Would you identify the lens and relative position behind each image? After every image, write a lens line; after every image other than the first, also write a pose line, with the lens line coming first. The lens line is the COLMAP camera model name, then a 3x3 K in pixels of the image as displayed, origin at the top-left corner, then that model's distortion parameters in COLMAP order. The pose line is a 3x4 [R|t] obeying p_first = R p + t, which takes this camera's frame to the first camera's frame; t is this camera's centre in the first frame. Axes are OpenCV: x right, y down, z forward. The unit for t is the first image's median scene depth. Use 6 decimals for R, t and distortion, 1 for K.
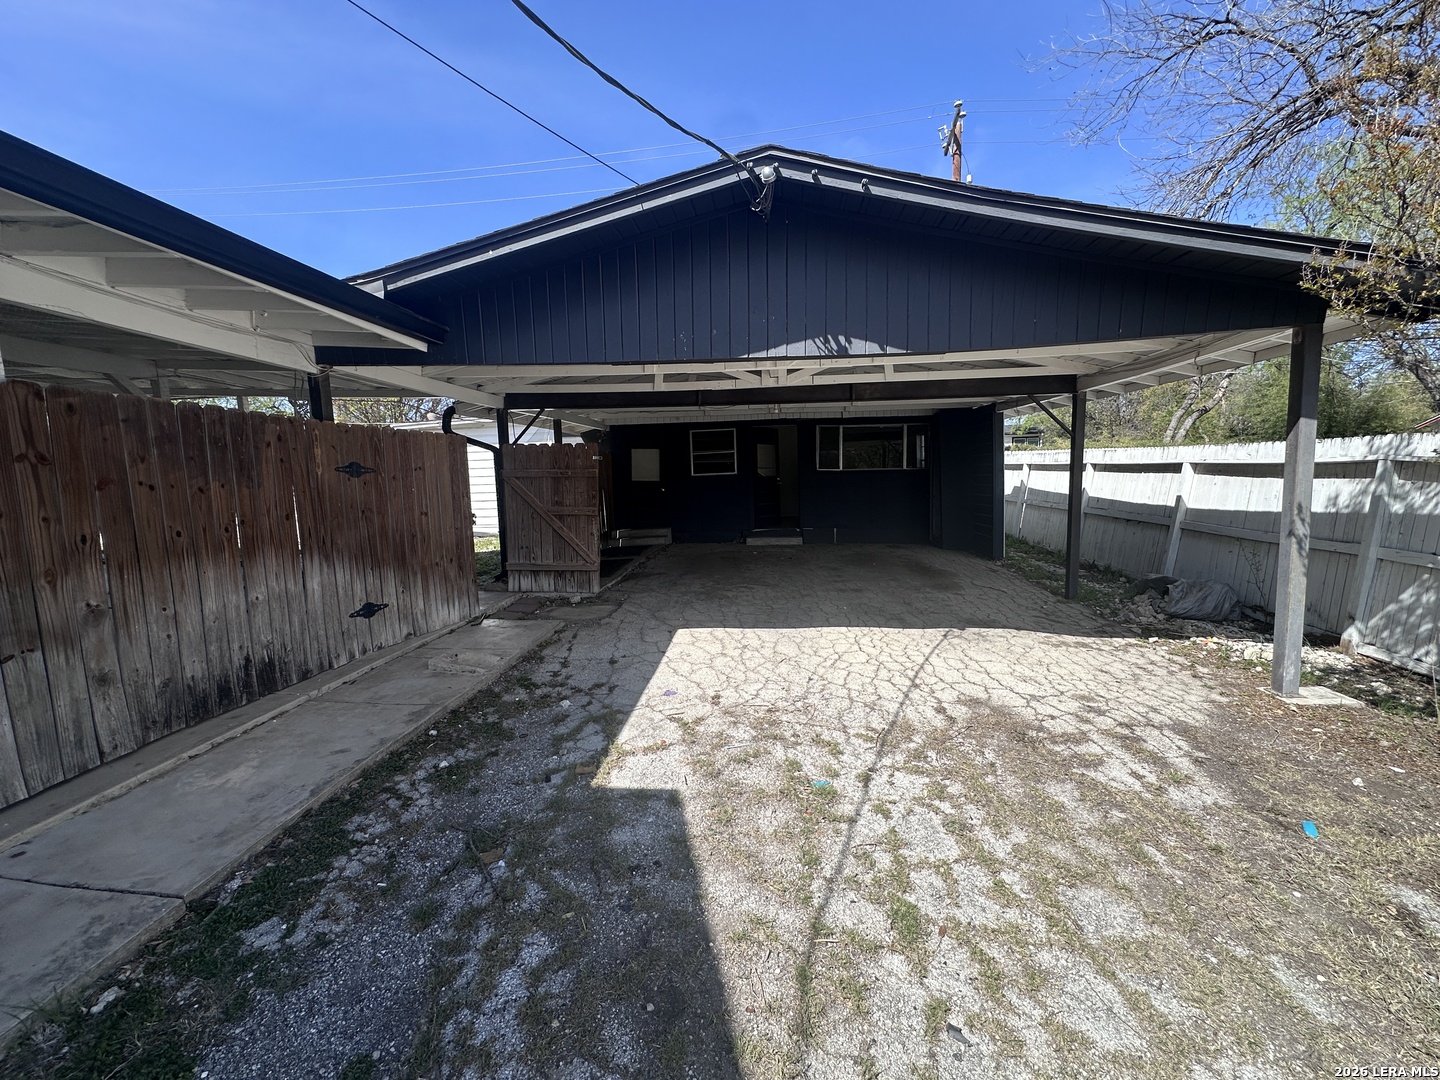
lens RADIAL K [[577.2, 0, 720.3], [0, 577.2, 542.3], [0, 0, 1]] dist [-0.000543, 0.000027]
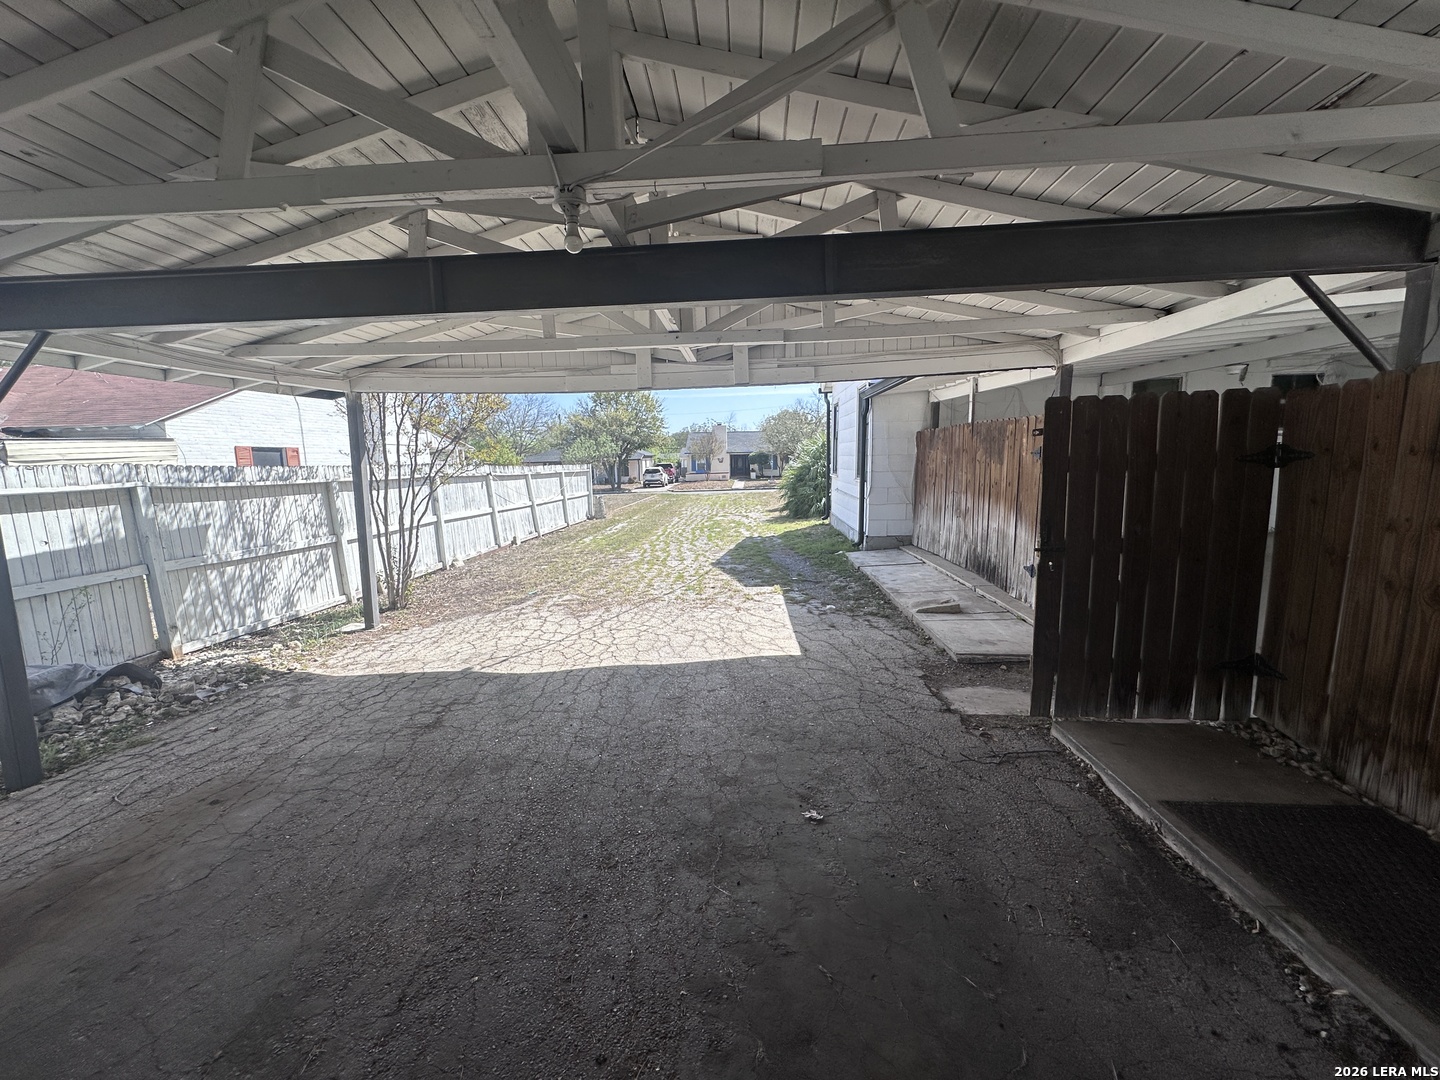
lens RADIAL K [[577.2, 0, 720.3], [0, 577.2, 542.3], [0, 0, 1]] dist [-0.000543, 0.000027]
pose [[-0.997577, 0.052420, -0.045751, 0.094599], [0.038636, 0.964209, 0.262314, -0.298239], [0.057864, 0.259911, -0.963897, 2.243604]]
